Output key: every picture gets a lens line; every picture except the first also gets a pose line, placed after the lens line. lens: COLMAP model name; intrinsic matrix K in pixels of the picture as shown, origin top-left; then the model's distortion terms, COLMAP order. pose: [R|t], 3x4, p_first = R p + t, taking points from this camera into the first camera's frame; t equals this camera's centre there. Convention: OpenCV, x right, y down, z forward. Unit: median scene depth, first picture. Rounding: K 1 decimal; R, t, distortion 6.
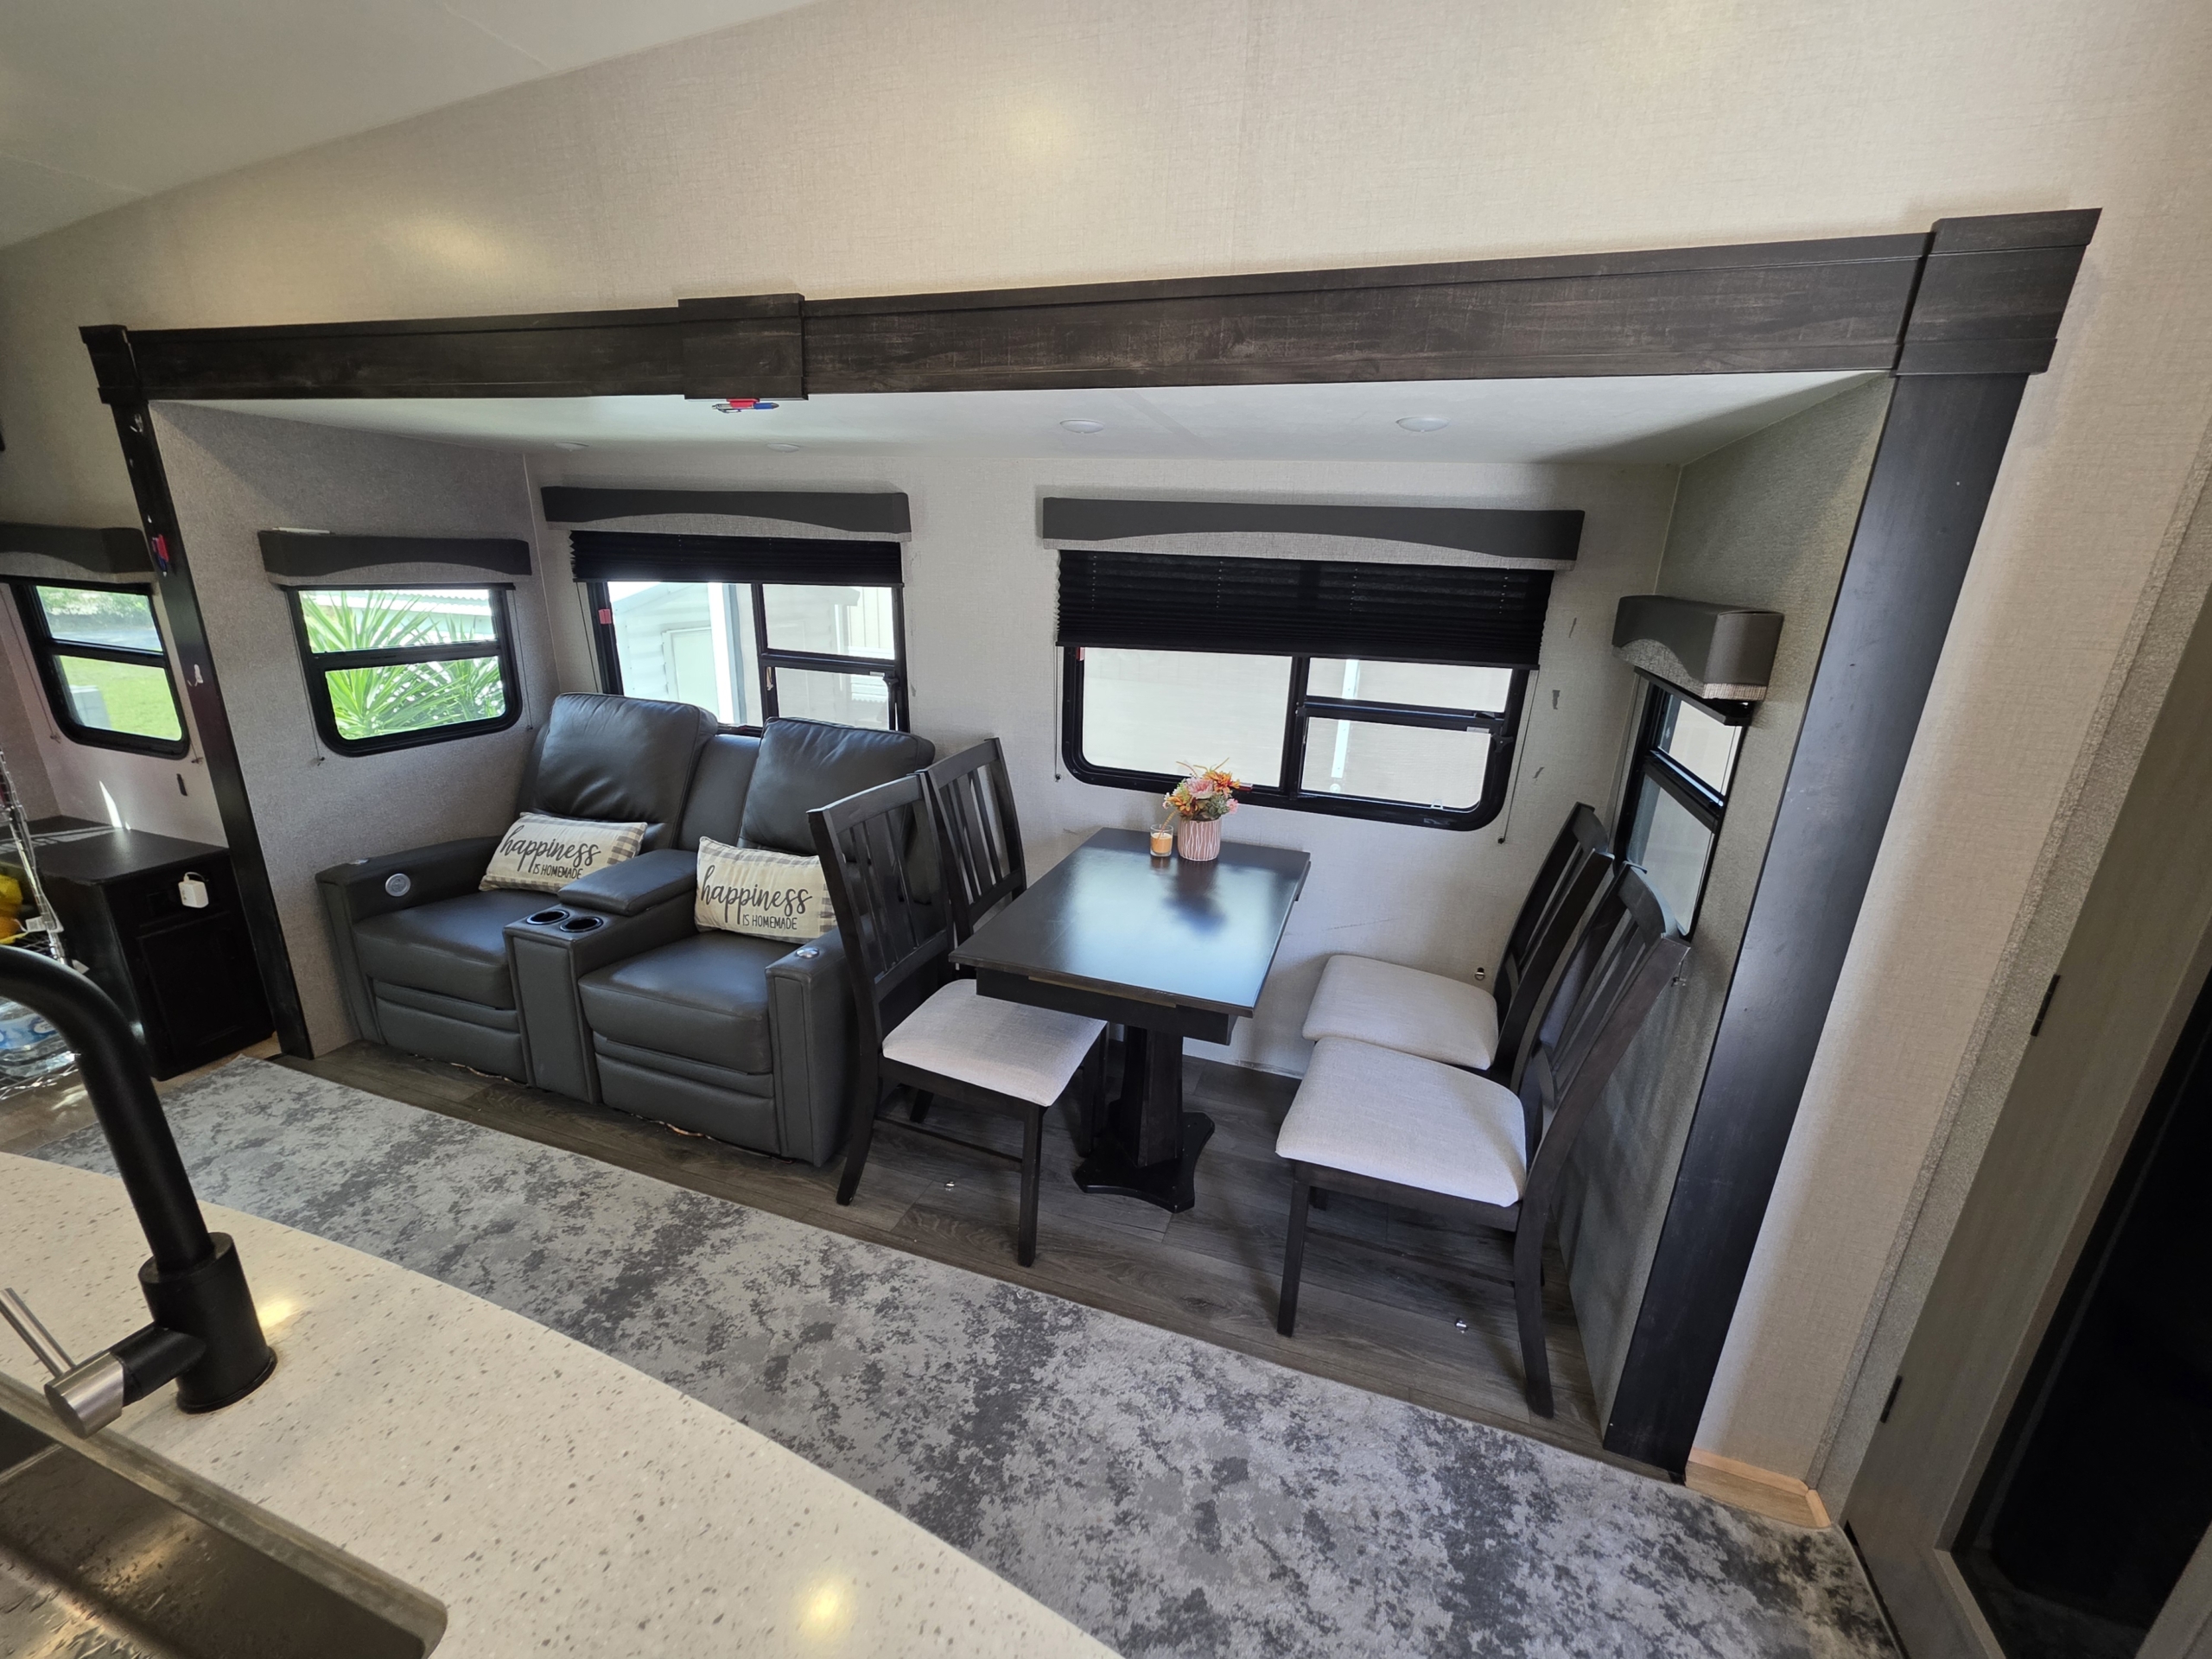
lens RADIAL K [[884.4, 0, 1105.9], [0, 884.4, 831.7], [0, 0, 1]] dist [-0.000435, 0.000997]
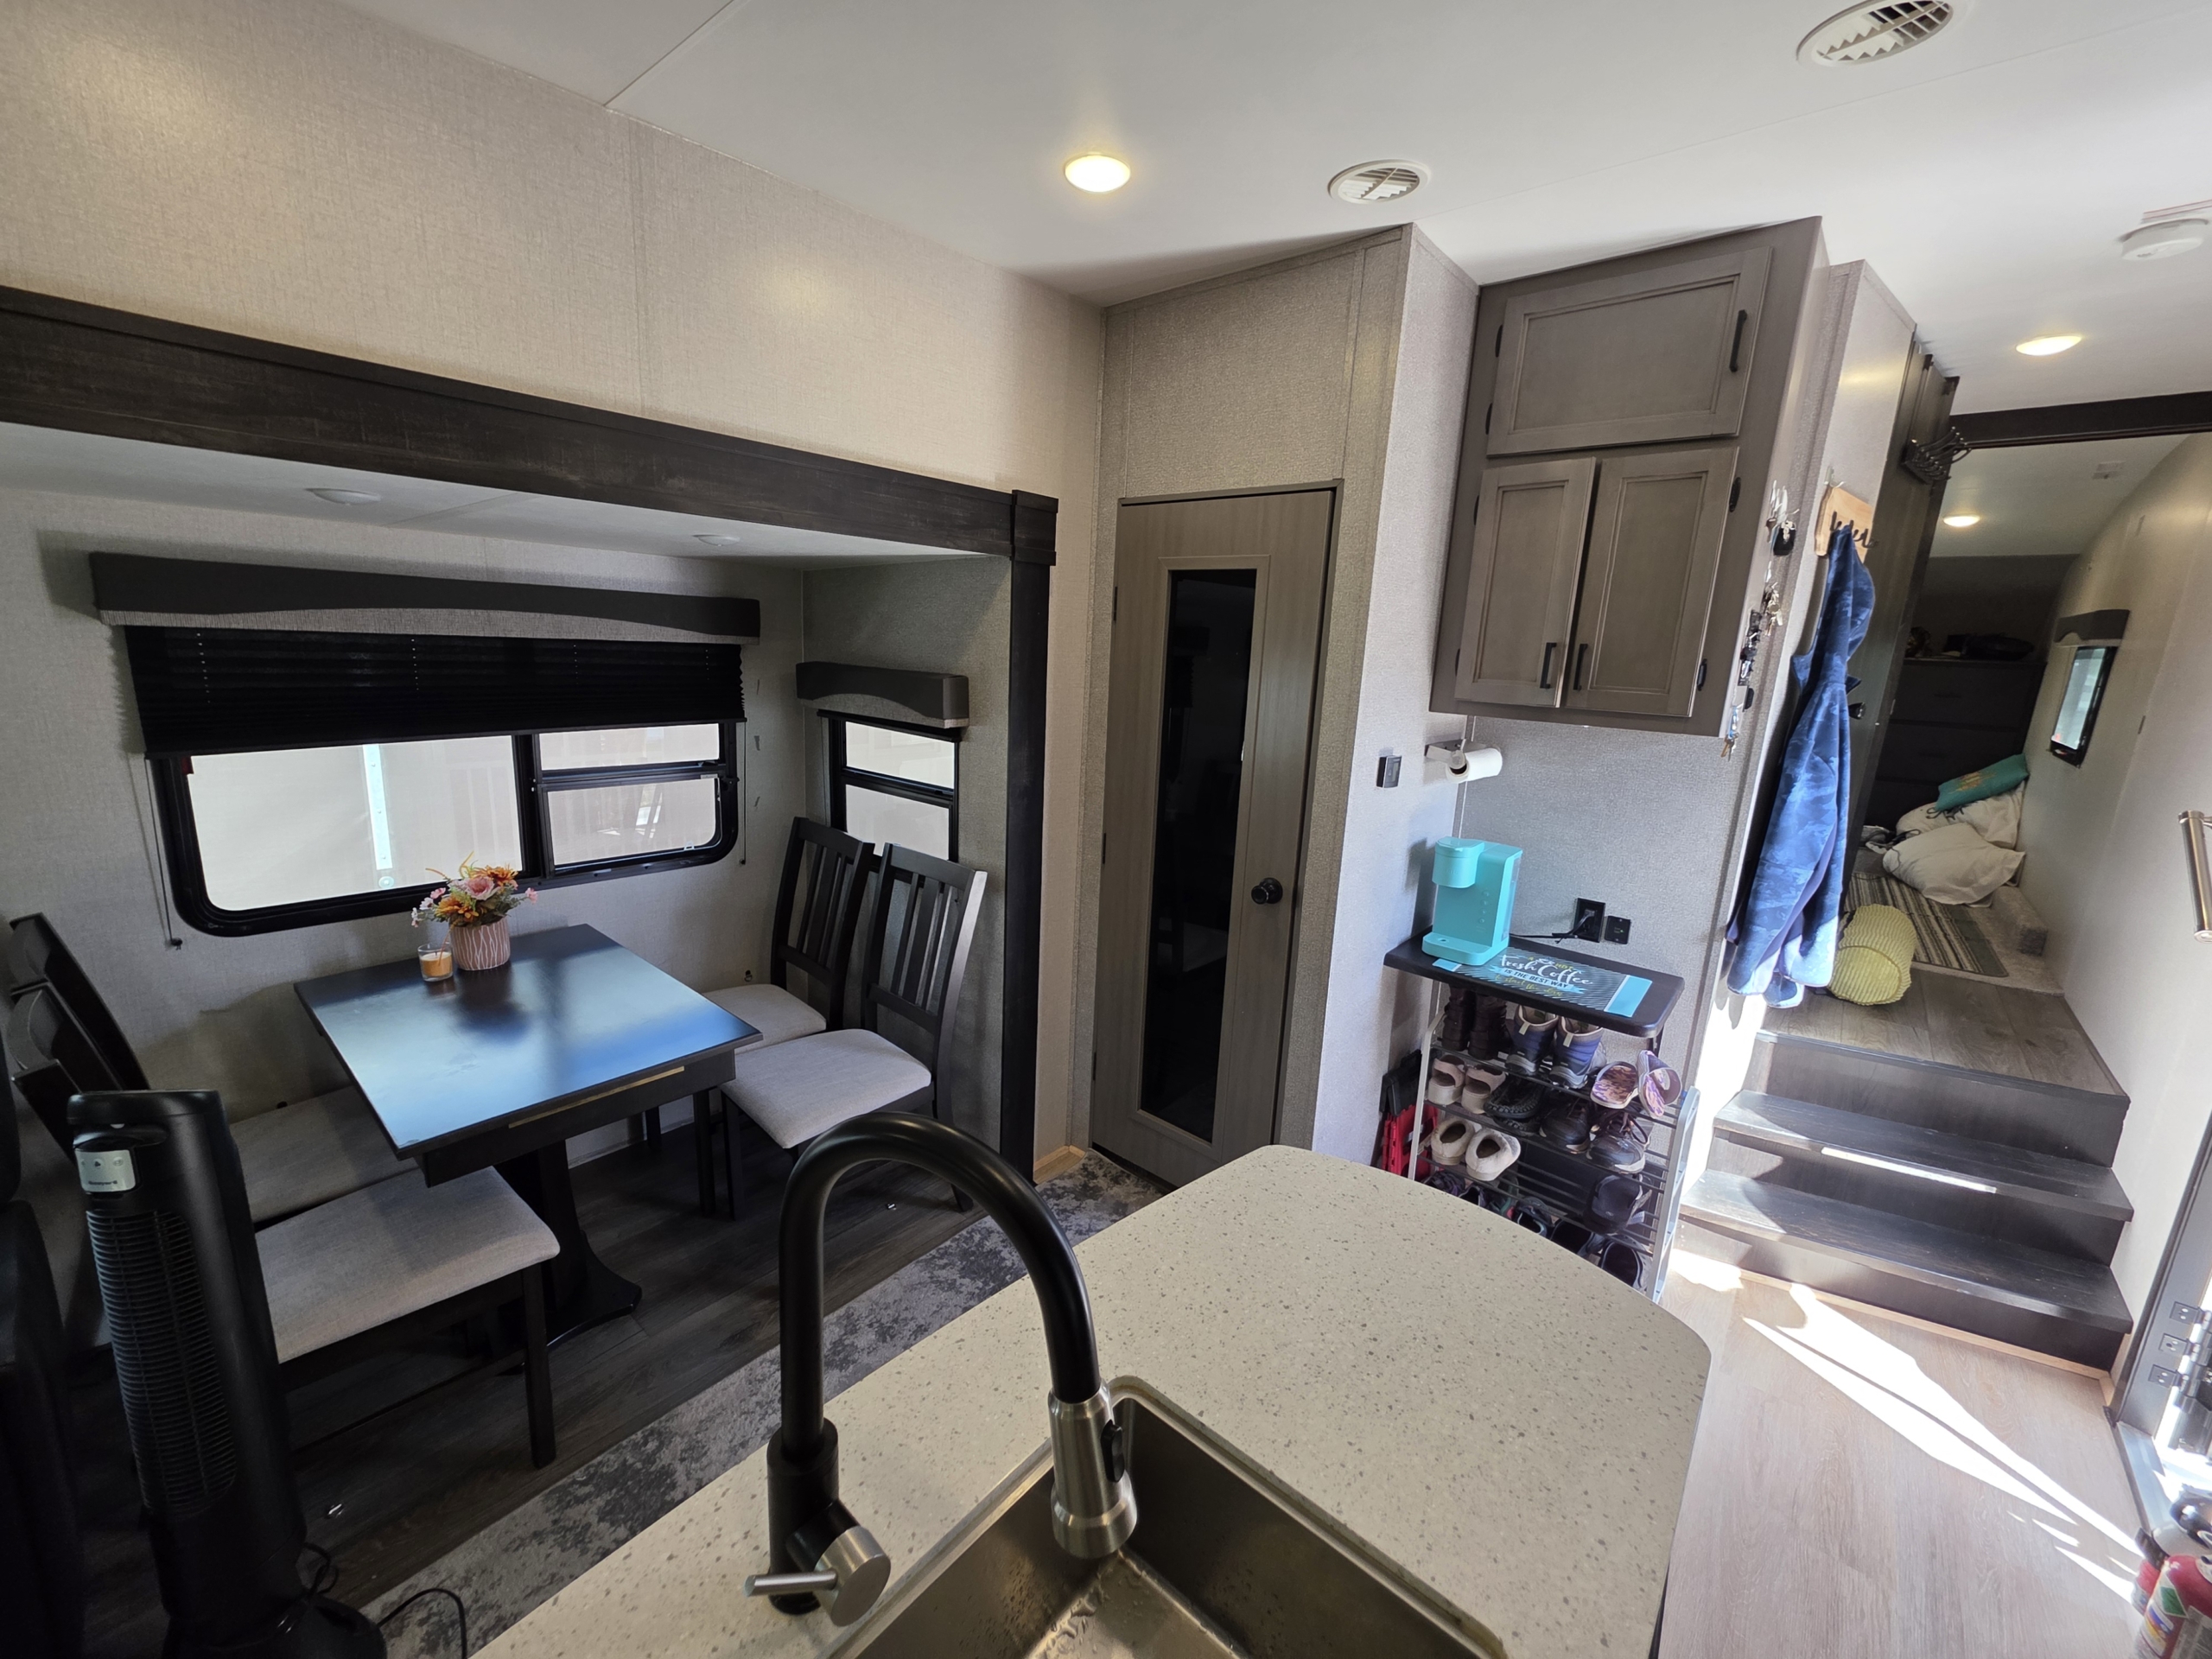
lens RADIAL K [[884.4, 0, 1102.3], [0, 884.4, 828.0], [0, 0, 1]] dist [-0.000435, 0.000997]
pose [[0.375119, -0.212661, 0.902253, -0.549879], [0.247598, 0.960952, 0.123555, -0.075290], [-0.893298, 0.177048, 0.413126, 0.058974]]
